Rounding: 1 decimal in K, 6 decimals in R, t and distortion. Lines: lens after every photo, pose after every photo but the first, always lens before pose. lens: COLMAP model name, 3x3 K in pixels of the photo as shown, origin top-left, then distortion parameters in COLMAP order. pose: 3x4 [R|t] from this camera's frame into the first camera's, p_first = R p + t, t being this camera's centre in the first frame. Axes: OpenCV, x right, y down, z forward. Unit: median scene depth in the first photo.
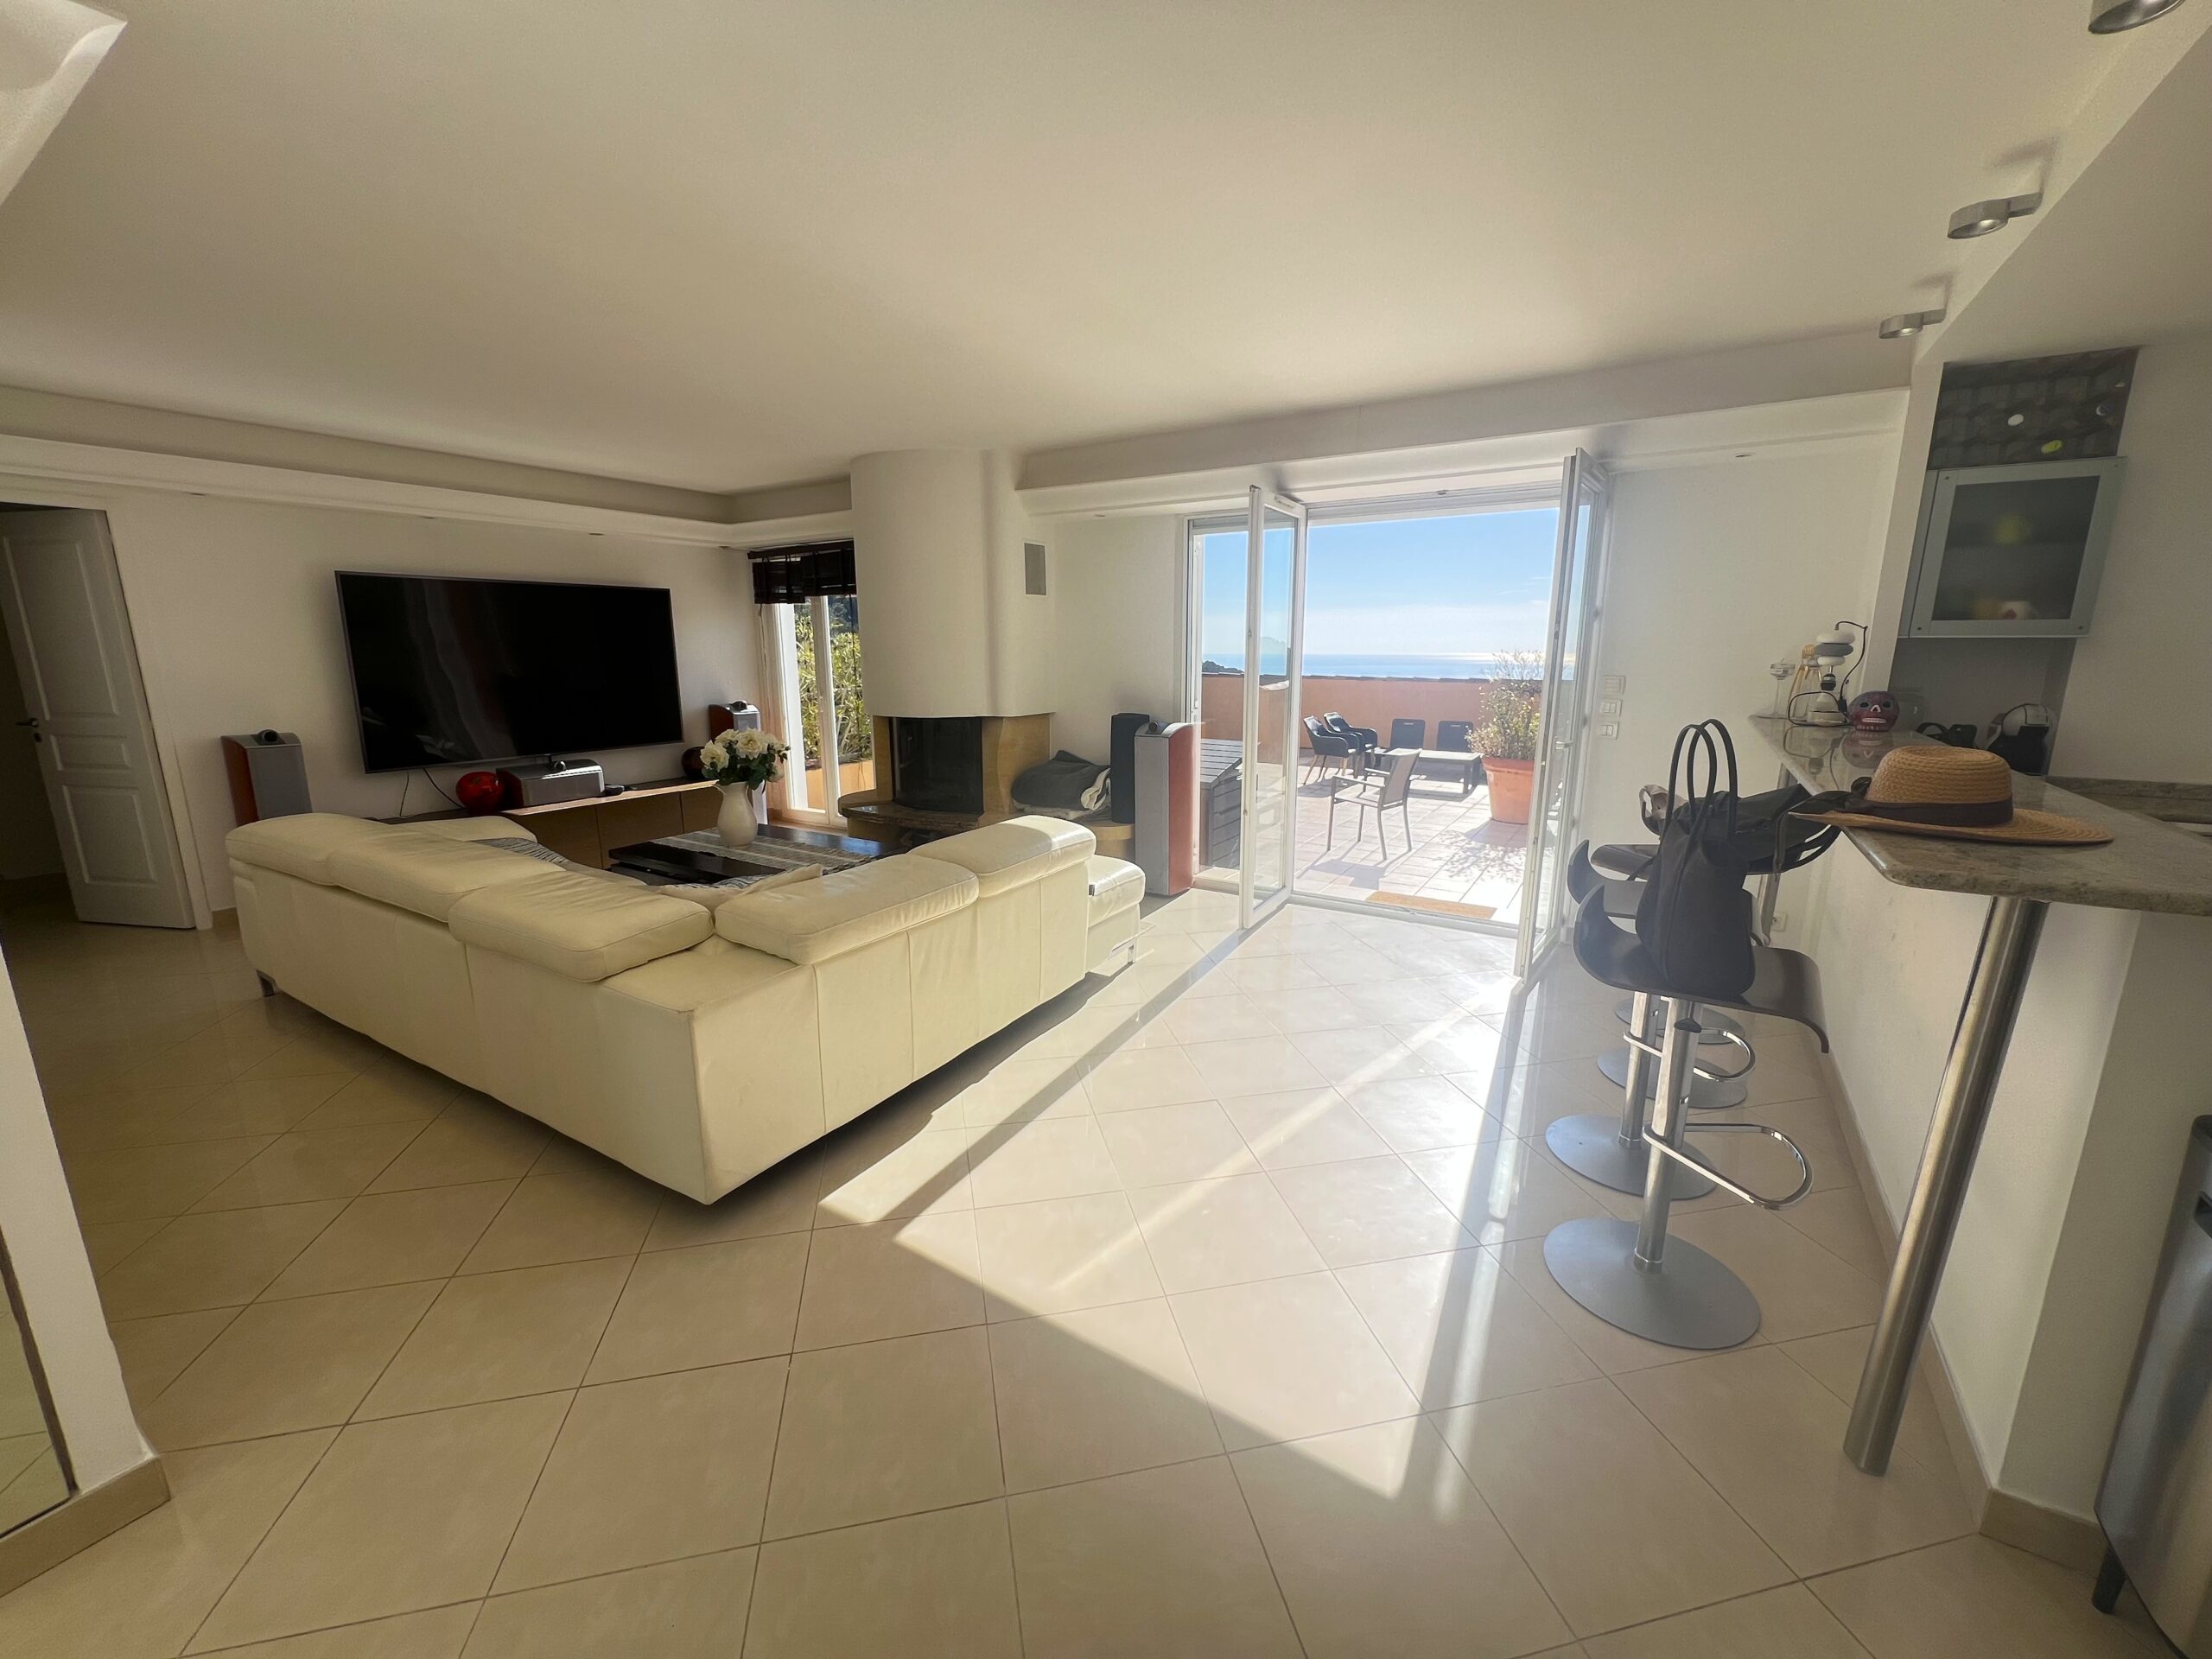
lens RADIAL K [[878.3, 0, 1098.0], [0, 878.3, 825.2], [0, 0, 1]] dist [-0.000660, -0.000082]
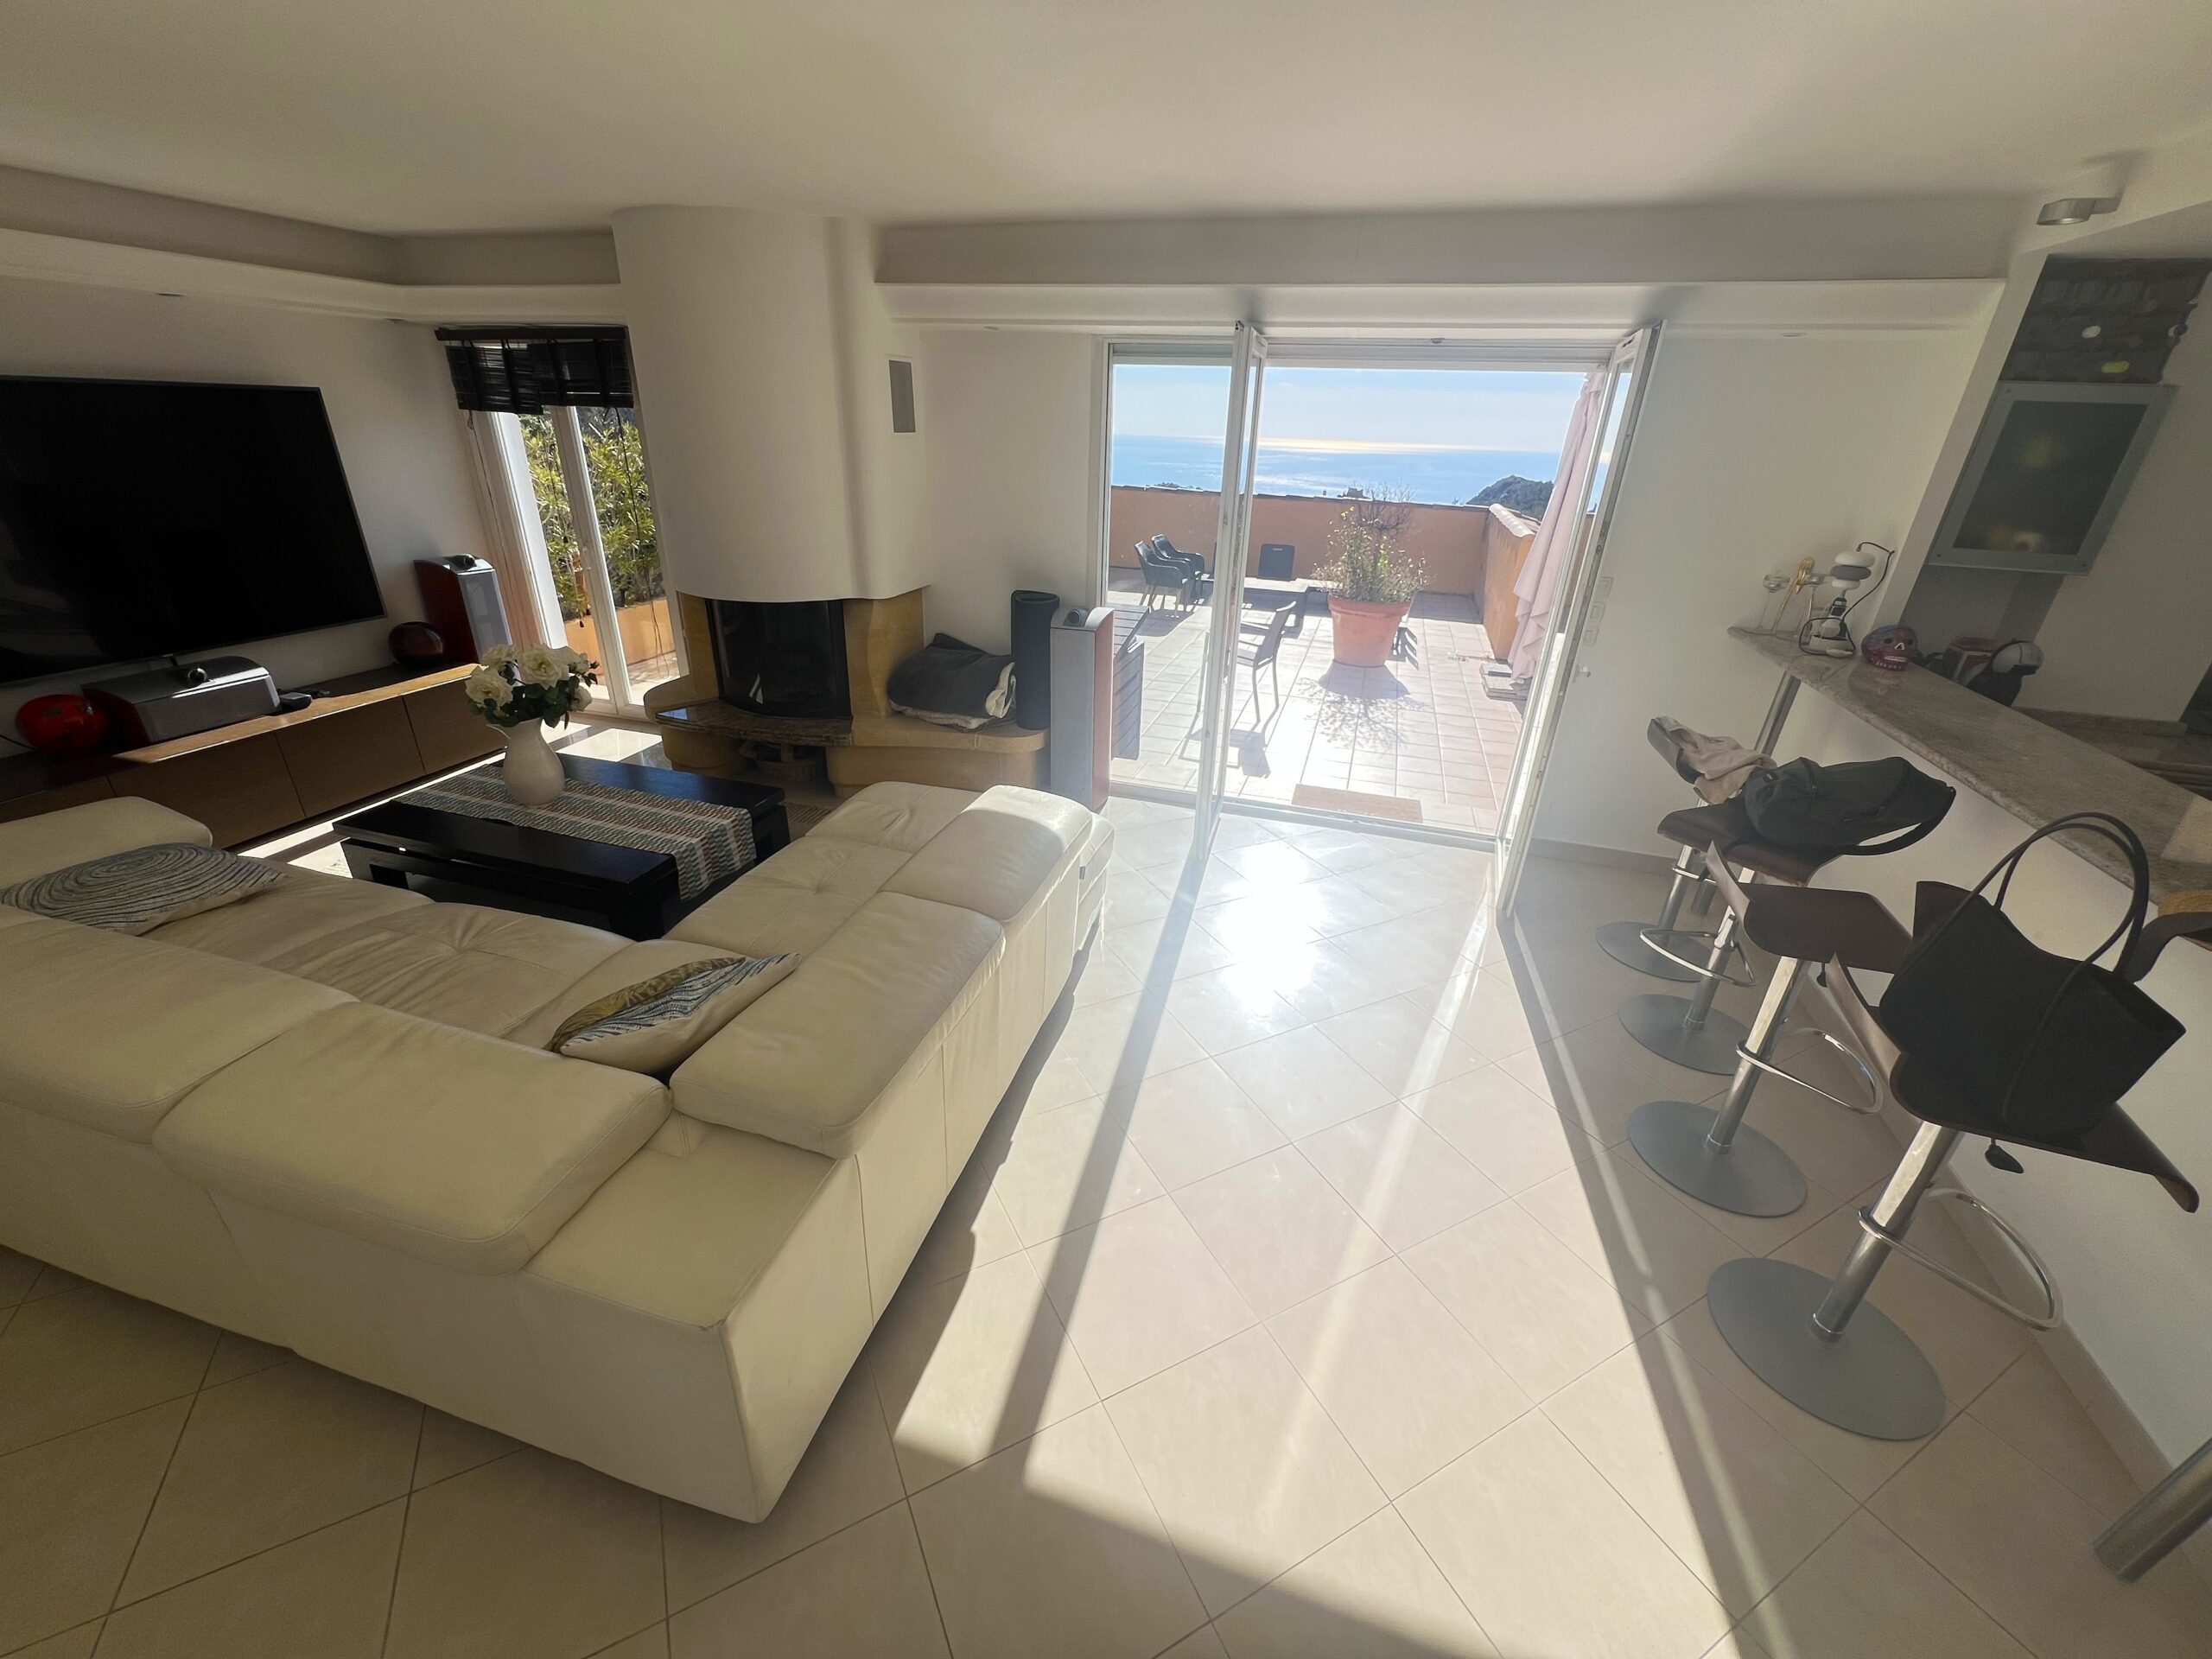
lens RADIAL K [[878.3, 0, 1098.0], [0, 878.3, 825.2], [0, 0, 1]] dist [-0.000660, -0.000082]
pose [[0.964080, -0.079604, 0.253403, -0.135672], [0.019219, 0.972439, 0.232363, -0.109590], [-0.264916, -0.219147, 0.939039, 0.169554]]
